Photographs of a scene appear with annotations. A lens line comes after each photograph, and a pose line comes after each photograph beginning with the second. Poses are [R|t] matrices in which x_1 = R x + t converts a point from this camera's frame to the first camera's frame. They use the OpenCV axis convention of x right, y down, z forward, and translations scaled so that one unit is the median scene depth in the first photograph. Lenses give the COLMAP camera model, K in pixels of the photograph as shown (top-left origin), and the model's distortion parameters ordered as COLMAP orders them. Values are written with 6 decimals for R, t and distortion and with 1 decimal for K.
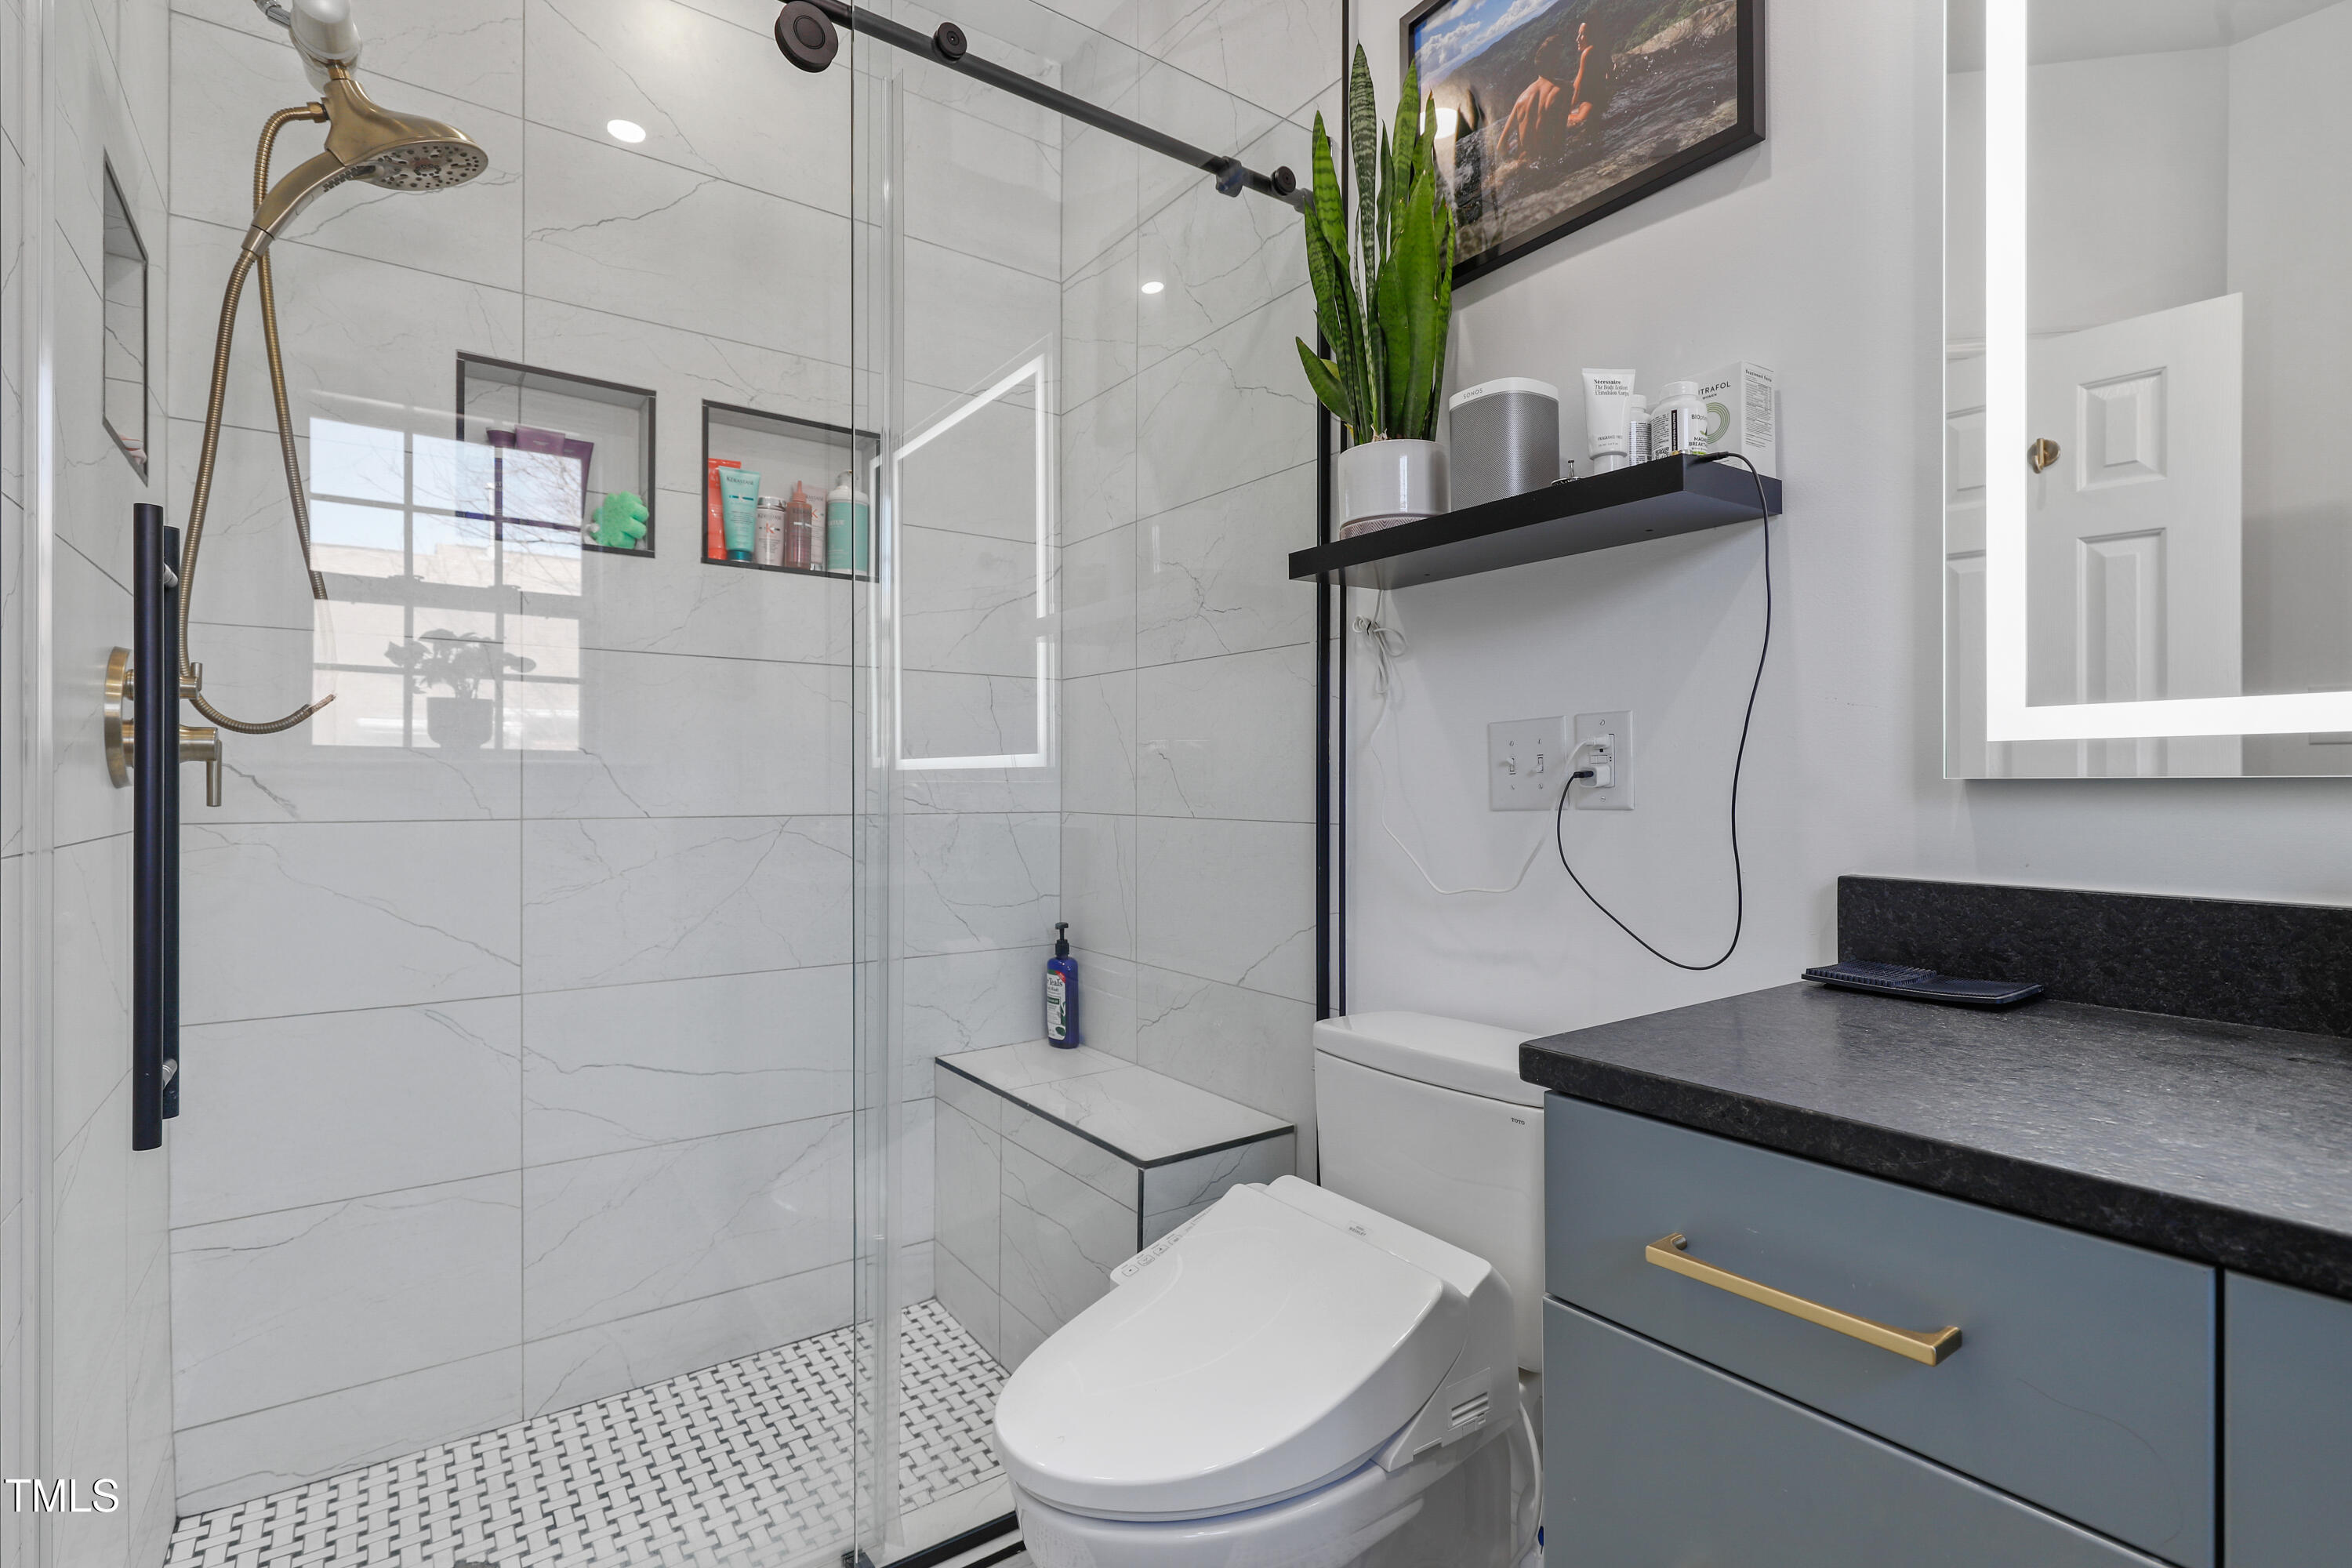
lens RADIAL K [[1132.2, 0, 1176.3], [0, 1132.2, 786.9], [0, 0, 1]] dist [0.002406, 0.000706]
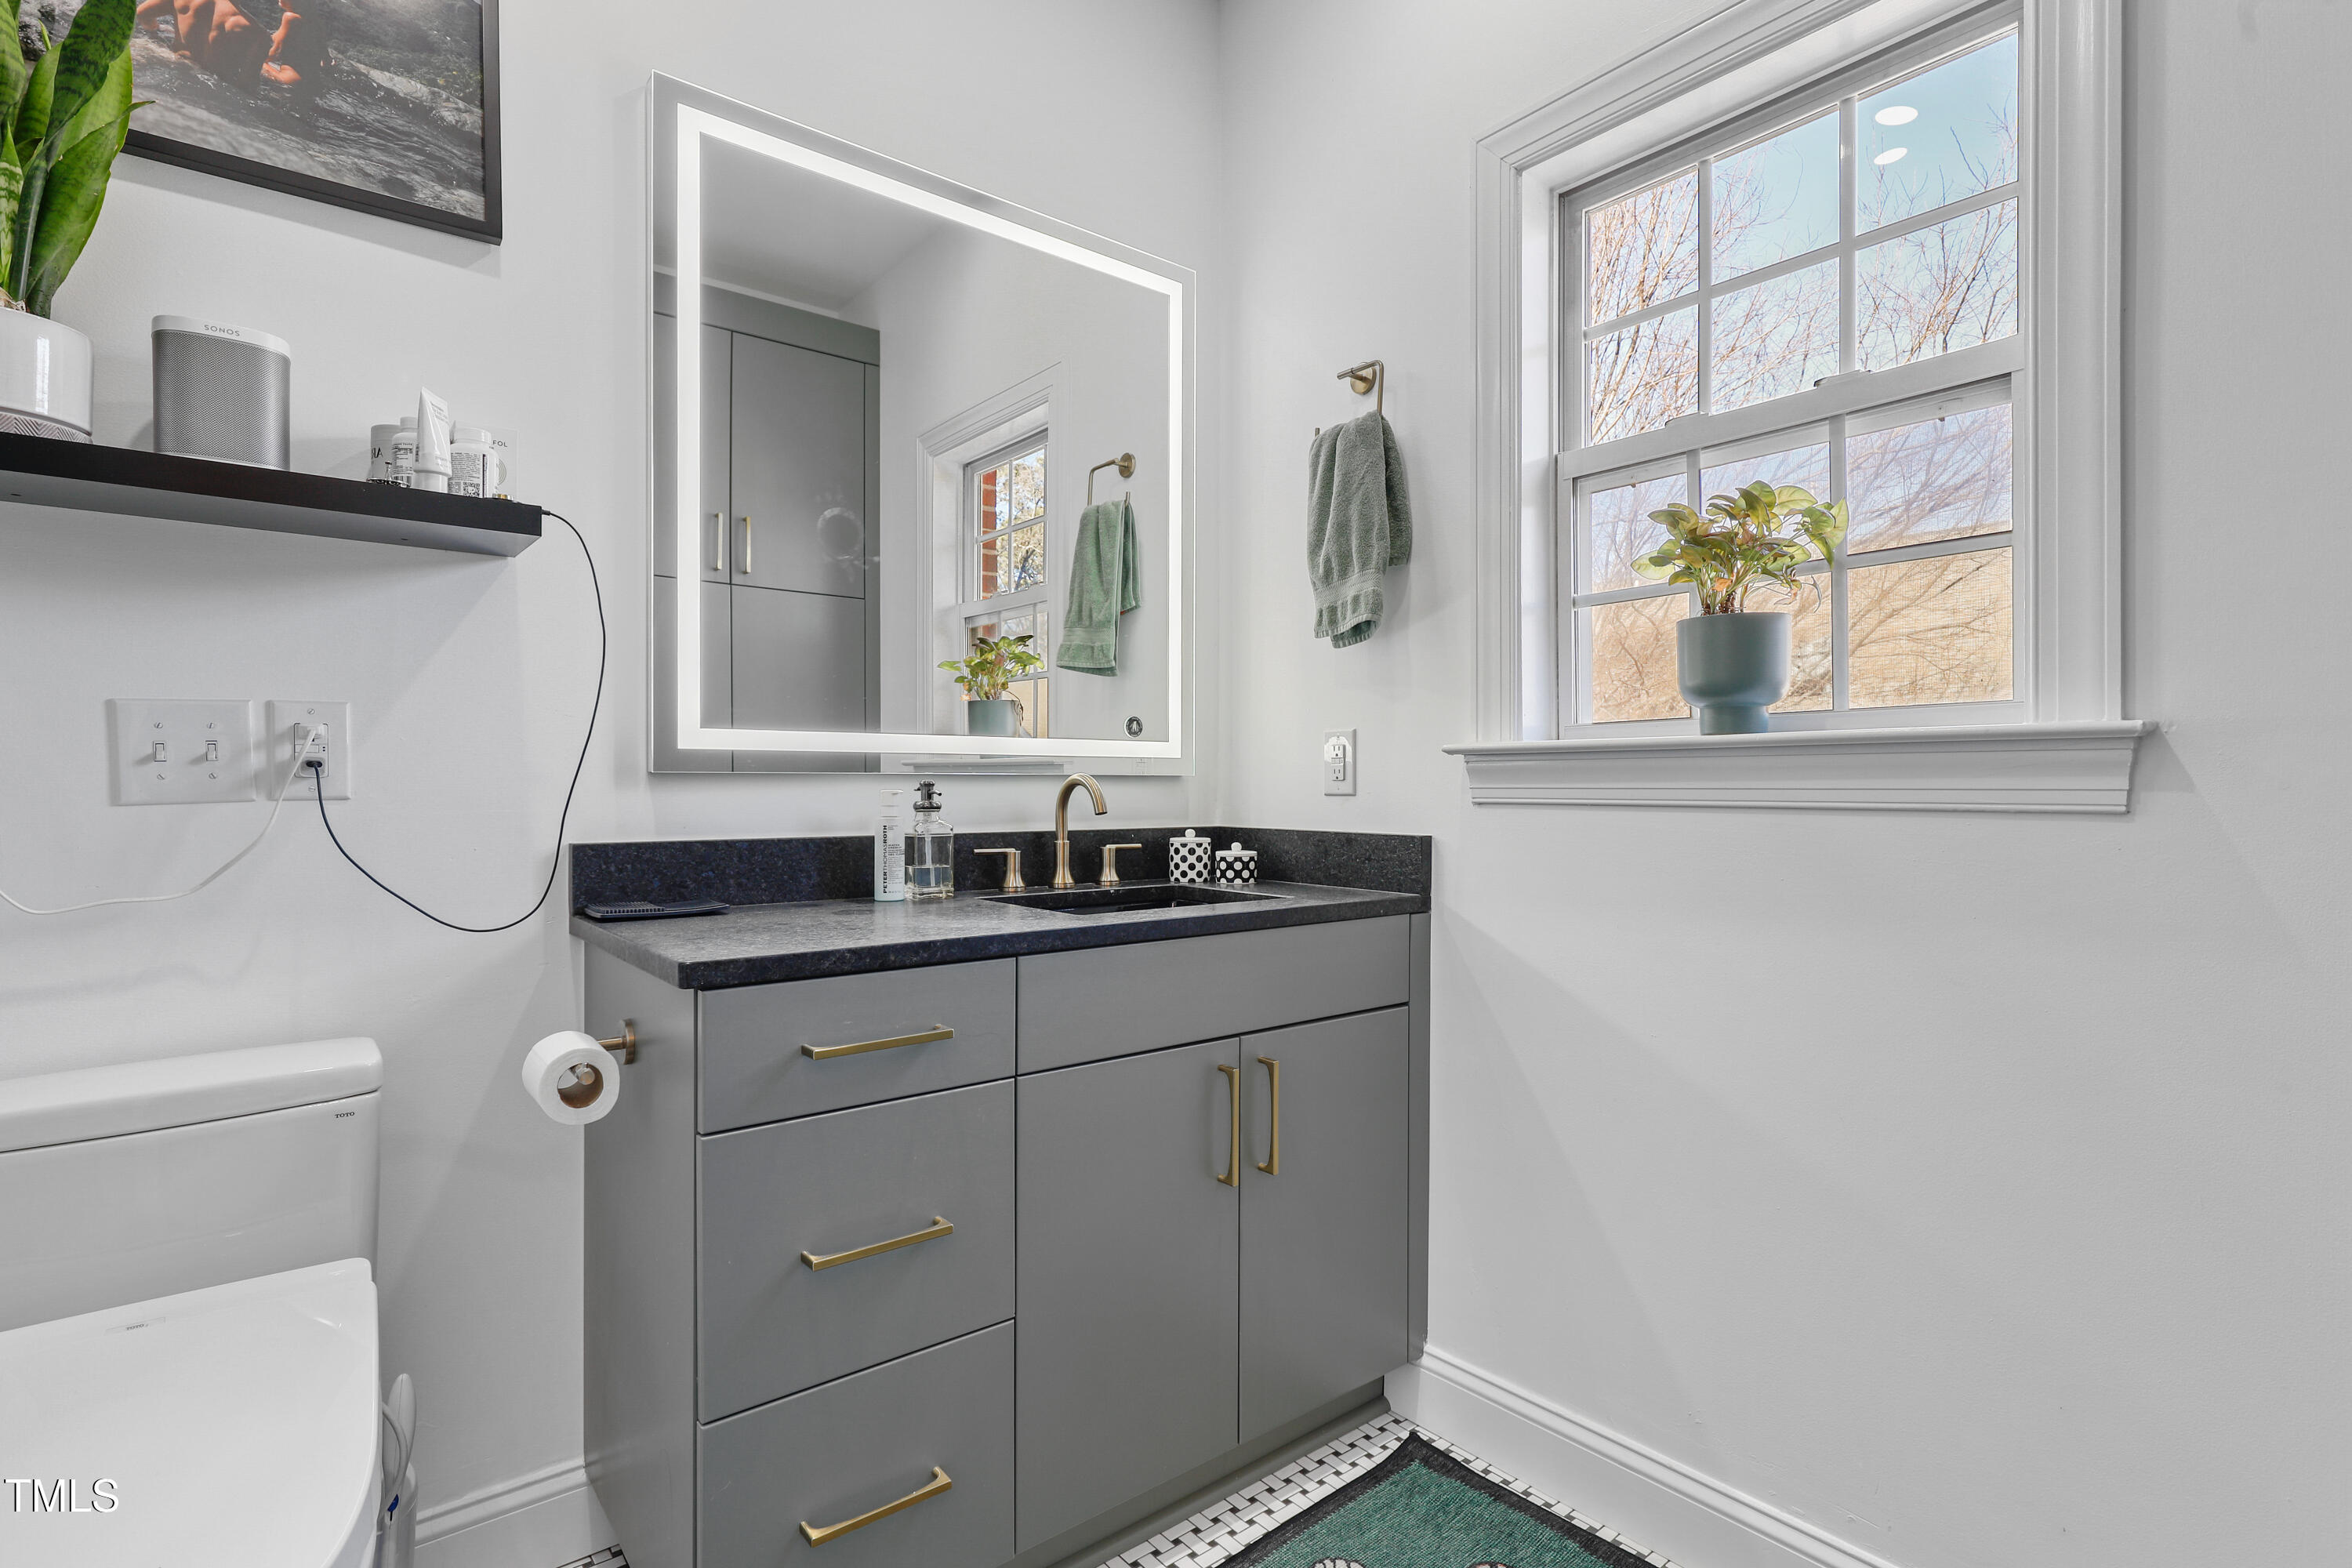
lens RADIAL K [[1132.2, 0, 1175.8], [0, 1132.2, 790.5], [0, 0, 1]] dist [0.002406, 0.000706]
pose [[-0.061621, 0.001326, 0.998099, -0.693679], [0.007918, 0.999968, -0.000840, 0.019912], [-0.998068, 0.007851, -0.061630, 0.332021]]
